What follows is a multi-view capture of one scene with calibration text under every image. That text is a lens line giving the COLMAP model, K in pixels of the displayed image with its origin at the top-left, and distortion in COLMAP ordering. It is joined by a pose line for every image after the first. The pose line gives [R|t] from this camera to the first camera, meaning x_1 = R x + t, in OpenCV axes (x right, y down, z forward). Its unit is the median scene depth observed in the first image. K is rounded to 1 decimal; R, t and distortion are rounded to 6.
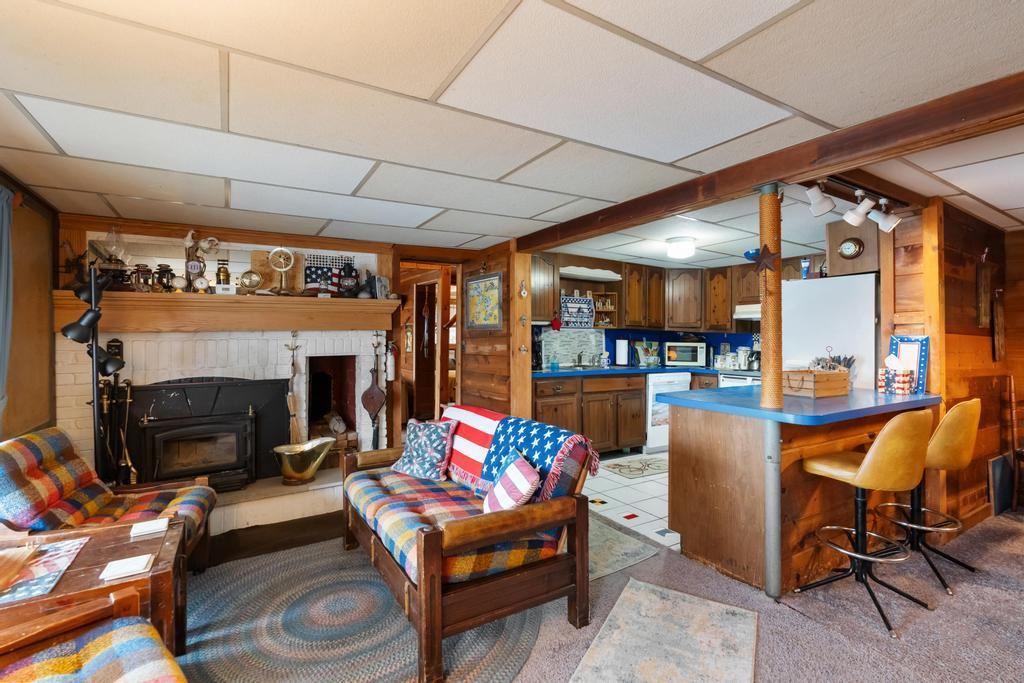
lens RADIAL K [[457.2, 0, 509.9], [0, 457.2, 332.9], [0, 0, 1]] dist [-0.003981, -0.000109]
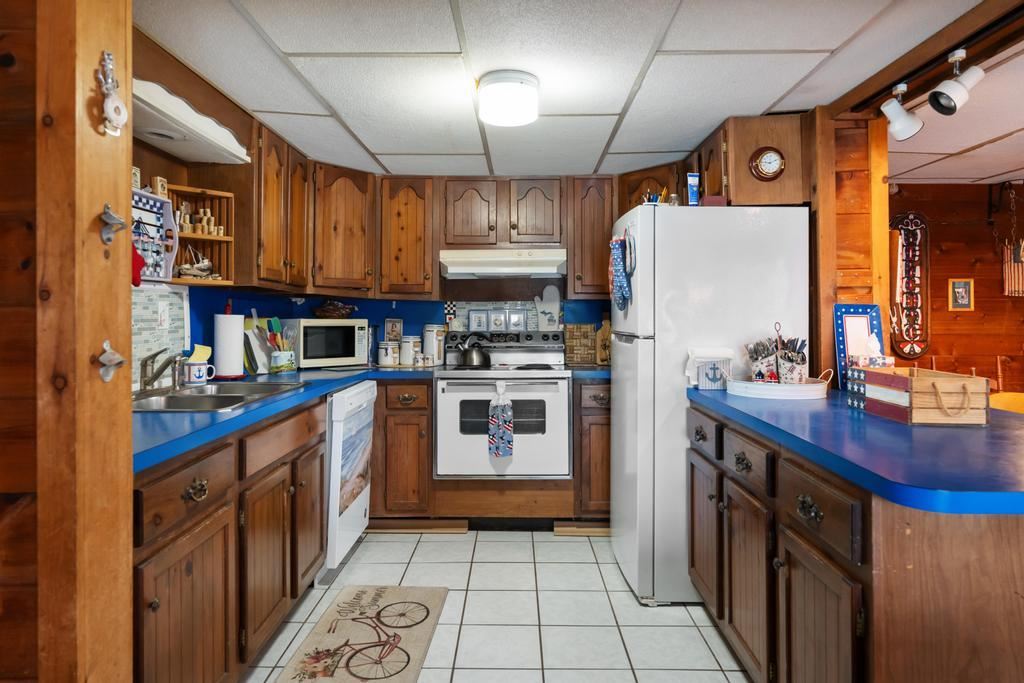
lens RADIAL K [[632.0, 0, 513.9], [0, 632.0, 303.4], [0, 0, 1]] dist [-0.002839, 0.000738]
pose [[0.527977, 0.006698, 0.849232, -0.153556], [-0.006125, 0.999973, -0.004079, 0.009836], [-0.849236, -0.003048, 0.528004, 0.800173]]
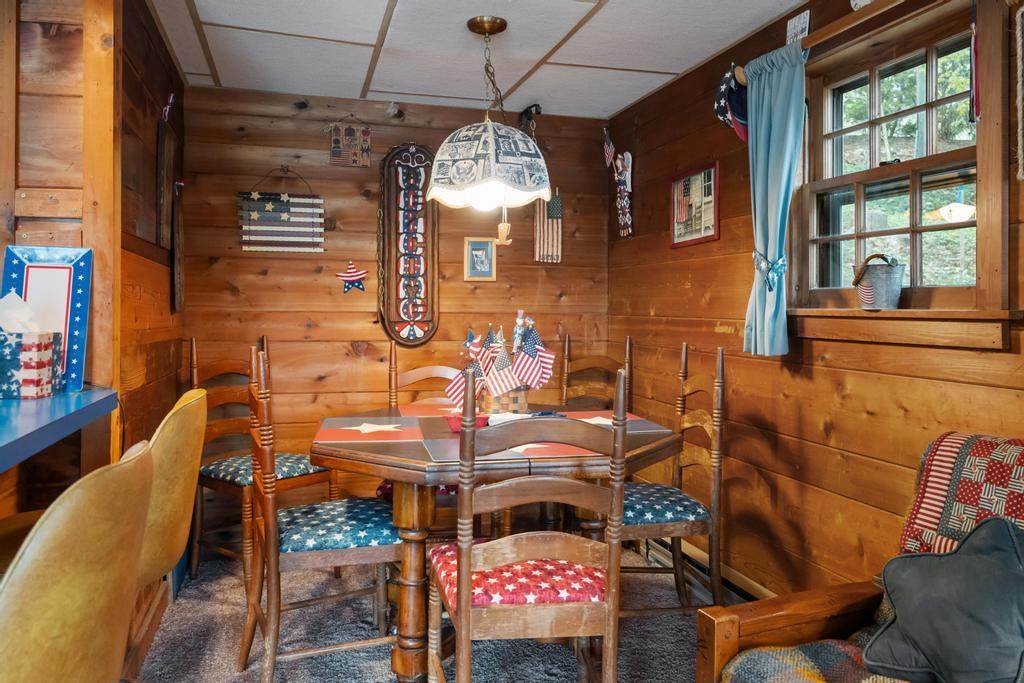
lens RADIAL K [[776.7, 0, 510.9], [0, 776.7, 297.8], [0, 0, 1]] dist [-0.002269, 0.001873]
pose [[0.265168, 0.003613, 0.964196, 0.281109], [-0.016301, 0.999867, 0.000736, 0.037082], [-0.964065, -0.015912, 0.265191, 0.367926]]
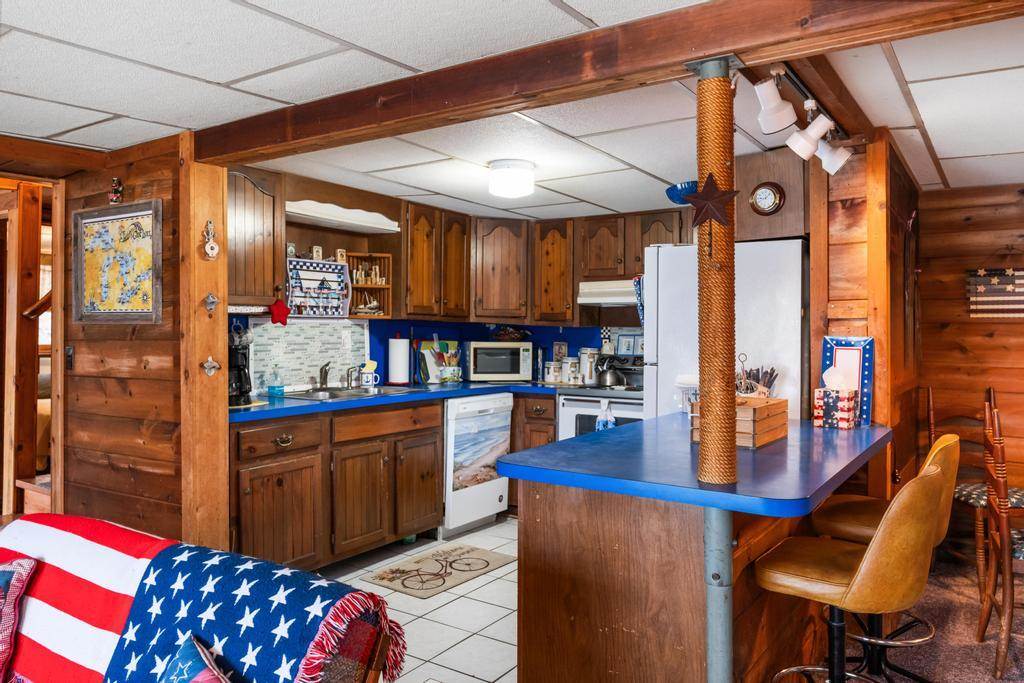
lens RADIAL K [[726.0, 0, 509.4], [0, 726.0, 325.0], [0, 0, 1]] dist [-0.003746, 0.002125]
pose [[0.911268, -0.002599, 0.411806, 0.002584], [-0.001371, 0.999955, 0.009345, -0.016918], [-0.411812, -0.009080, 0.911224, 0.213767]]
